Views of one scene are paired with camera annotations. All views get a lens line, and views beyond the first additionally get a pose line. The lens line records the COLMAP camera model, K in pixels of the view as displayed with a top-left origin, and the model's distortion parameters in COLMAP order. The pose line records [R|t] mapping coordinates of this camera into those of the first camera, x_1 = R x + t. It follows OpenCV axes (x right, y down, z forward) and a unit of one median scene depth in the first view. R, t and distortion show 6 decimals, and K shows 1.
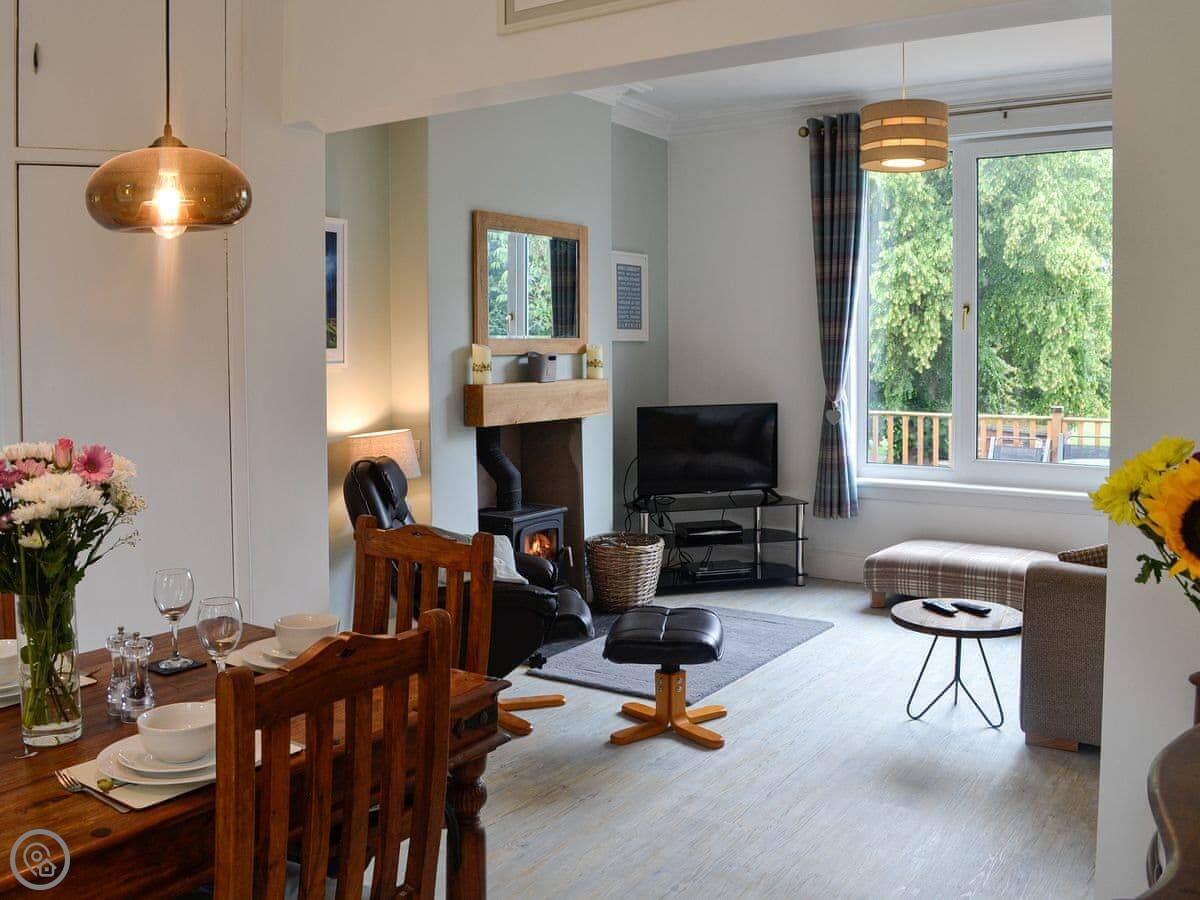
lens RADIAL K [[1134.1, 0, 600.0], [0, 1134.1, 450.0], [0, 0, 1]] dist [-0.064683, -0.003306]
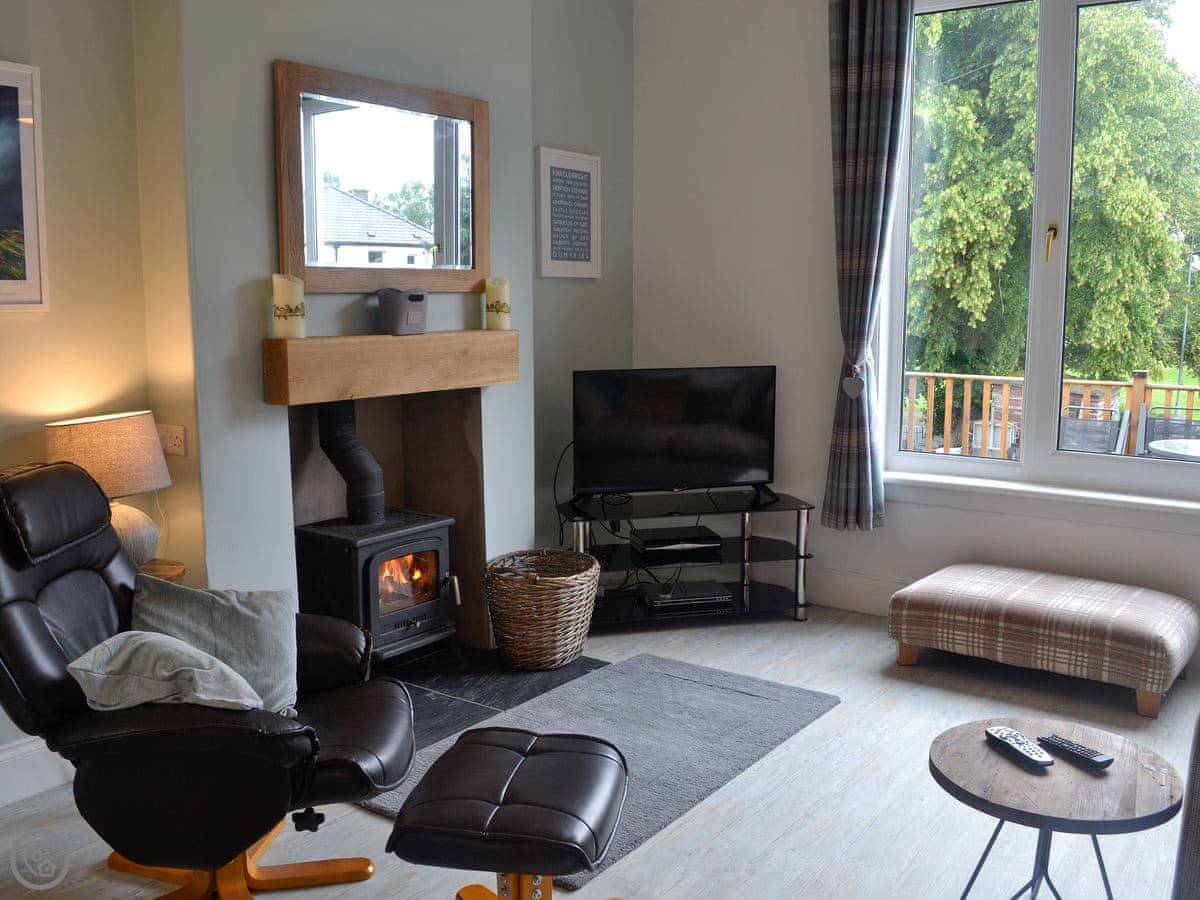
lens RADIAL K [[1064.1, 0, 598.8], [0, 1064.1, 496.2], [0, 0, 1]] dist [-0.049732, -0.000907]
pose [[0.998832, 0.014025, -0.046237, 0.078981], [-0.009721, 0.995708, 0.092039, -0.020653], [0.047329, -0.091482, 0.994681, 0.326132]]
